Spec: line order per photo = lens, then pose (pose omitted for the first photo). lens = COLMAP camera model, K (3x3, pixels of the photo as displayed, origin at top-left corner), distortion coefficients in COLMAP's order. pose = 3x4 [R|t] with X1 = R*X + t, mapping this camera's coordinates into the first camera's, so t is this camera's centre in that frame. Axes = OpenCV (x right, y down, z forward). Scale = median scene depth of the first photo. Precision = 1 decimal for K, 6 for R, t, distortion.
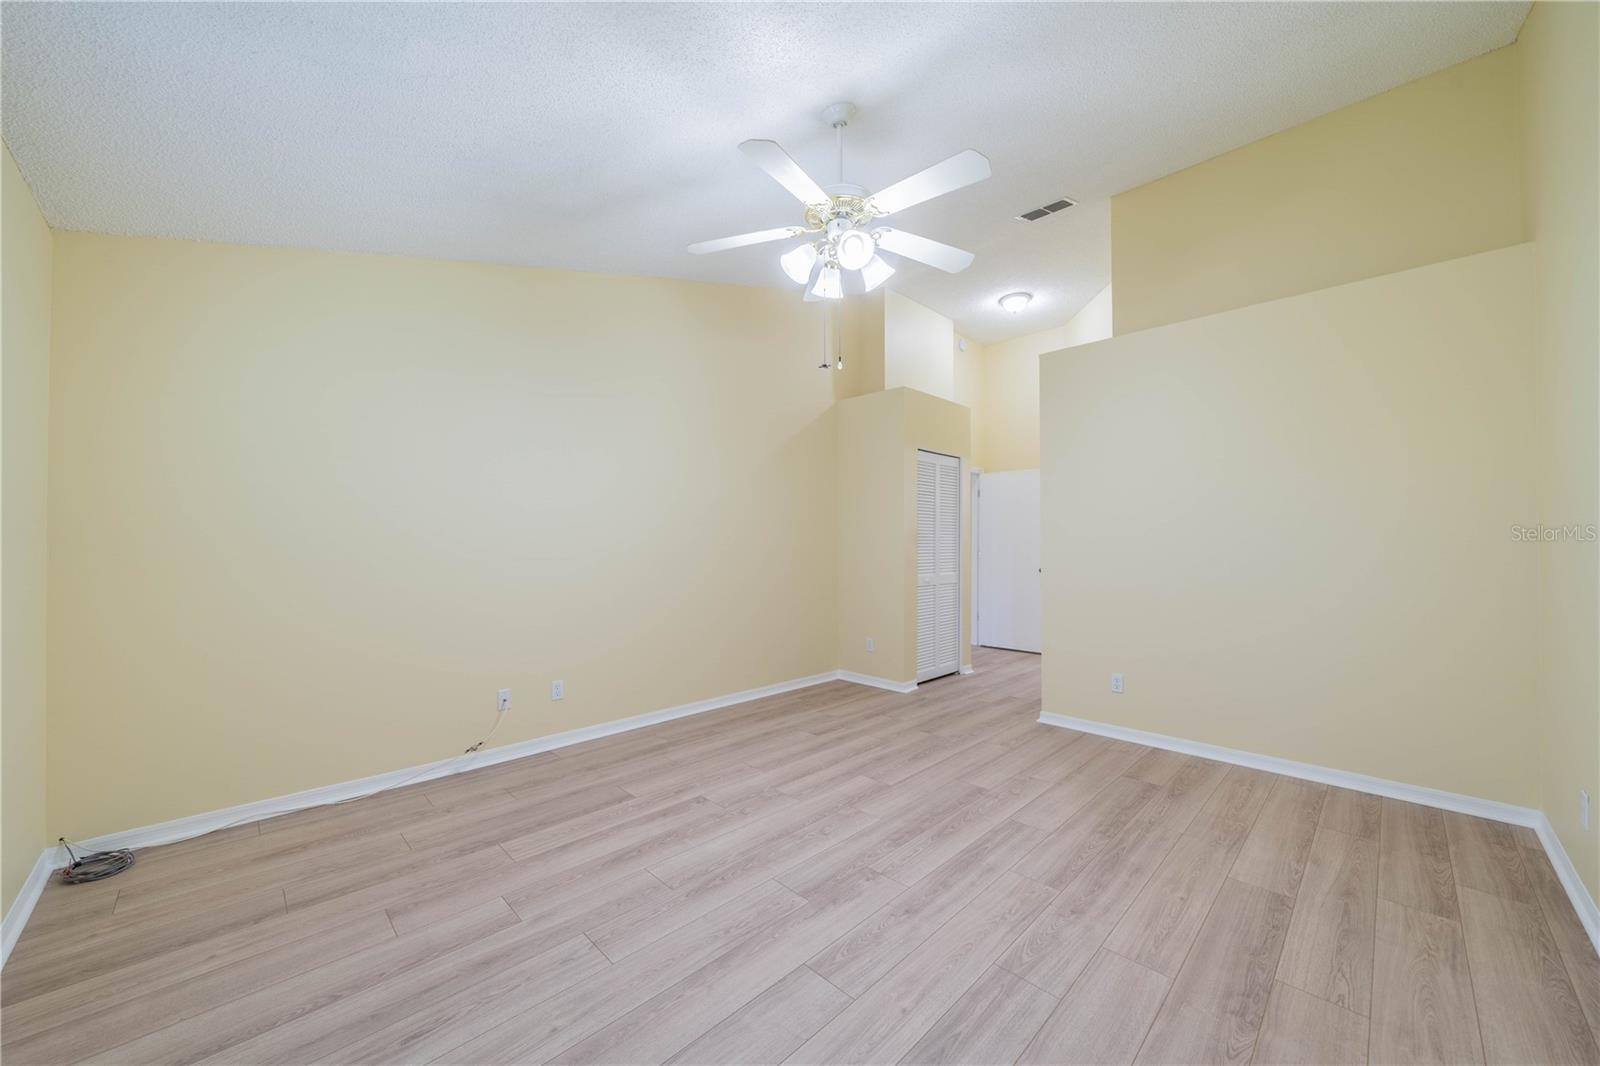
lens RADIAL K [[600.1, 0, 791.1], [0, 600.1, 536.4], [0, 0, 1]] dist [-0.001793, -0.000163]
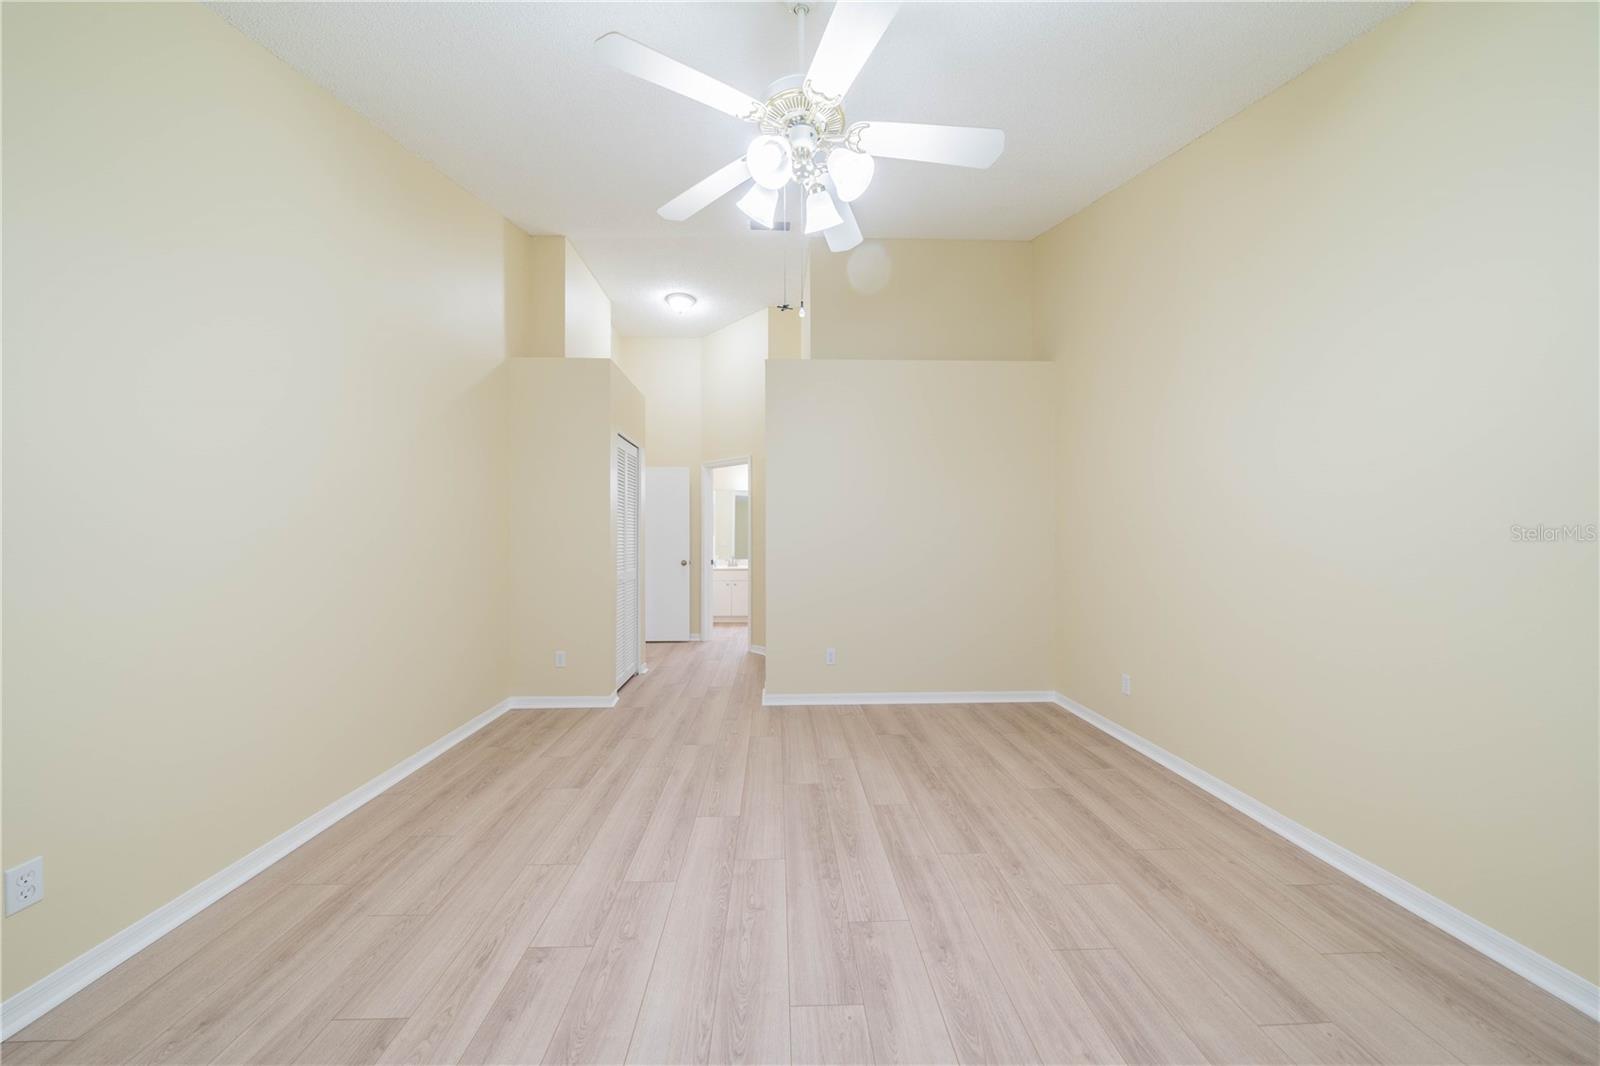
lens RADIAL K [[556.9, 0, 800.8], [0, 556.9, 536.8], [0, 0, 1]] dist [-0.002053, -0.000151]
pose [[0.670442, -0.000466, 0.741962, -0.374672], [-0.006273, 0.999961, 0.006296, 0.006091], [-0.741935, -0.008875, 0.670413, 0.403382]]
